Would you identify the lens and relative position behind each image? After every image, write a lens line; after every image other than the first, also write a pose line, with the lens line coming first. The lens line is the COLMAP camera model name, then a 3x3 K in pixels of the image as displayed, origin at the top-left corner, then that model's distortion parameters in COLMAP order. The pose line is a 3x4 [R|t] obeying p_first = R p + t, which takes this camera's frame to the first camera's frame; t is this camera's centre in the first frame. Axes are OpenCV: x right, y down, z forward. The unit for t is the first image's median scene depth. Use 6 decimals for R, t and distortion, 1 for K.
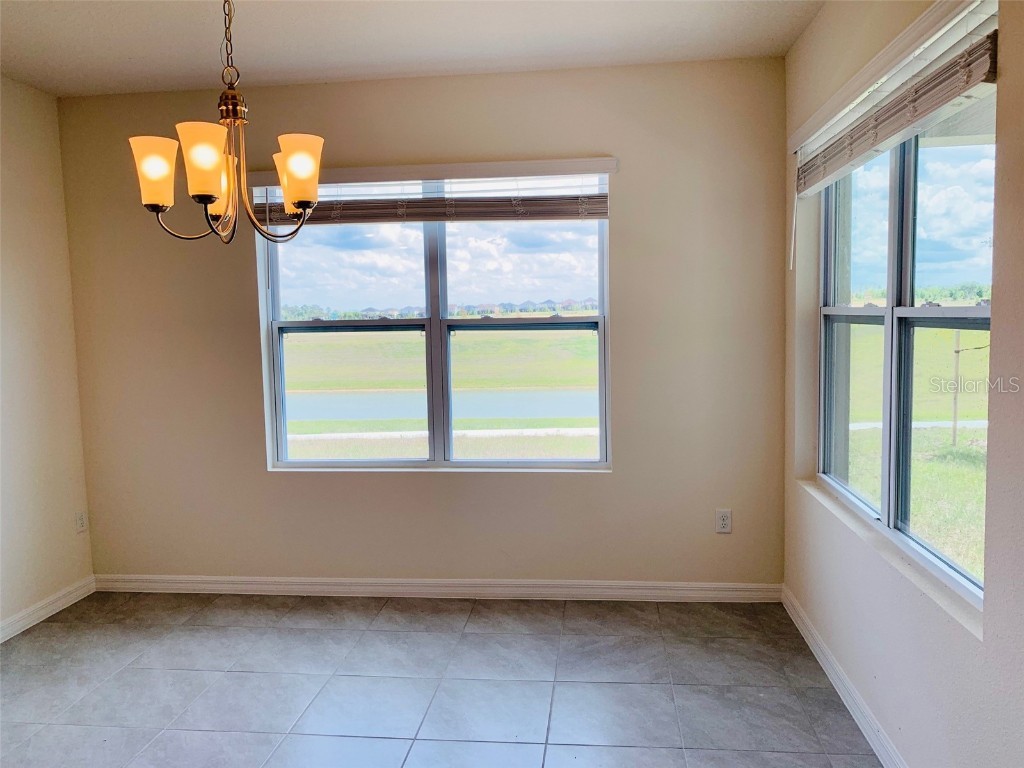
lens RADIAL K [[782.6, 0, 512.0], [0, 782.6, 384.0], [0, 0, 1]] dist [0.036923, -0.044695]
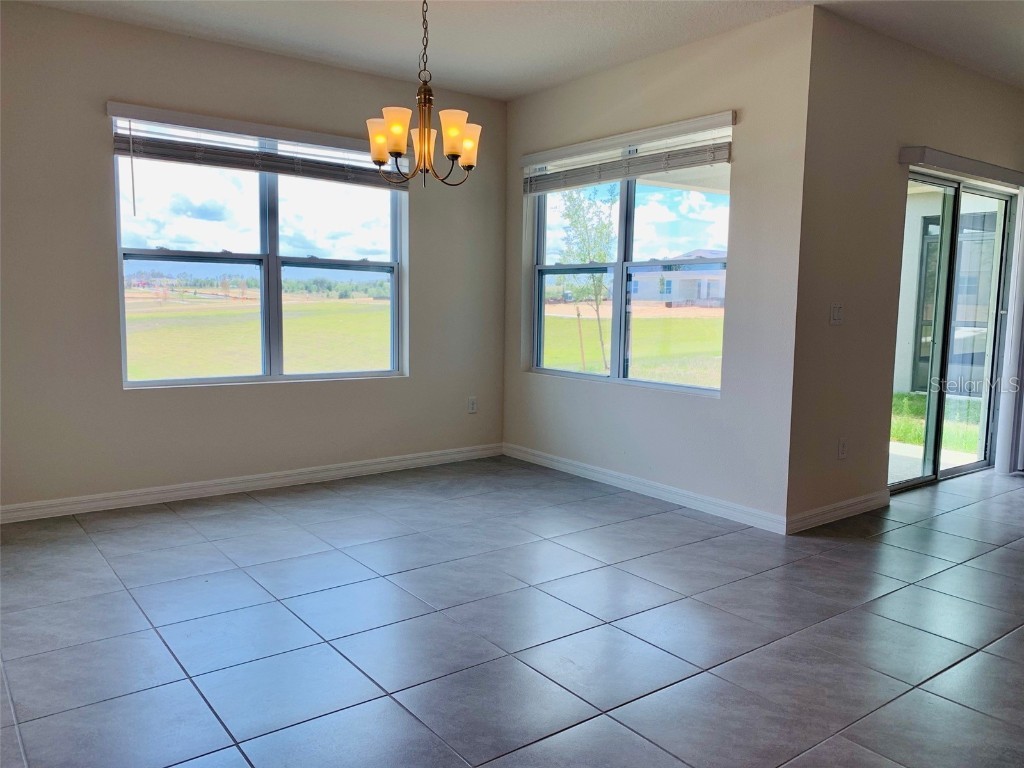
lens RADIAL K [[776.7, 0, 512.0], [0, 776.7, 384.0], [0, 0, 1]] dist [0.113236, -0.225446]
pose [[0.725922, -0.042463, 0.686465, -0.681541], [0.027738, 0.999088, 0.032469, 0.086735], [-0.687217, -0.004529, 0.726438, -0.129745]]
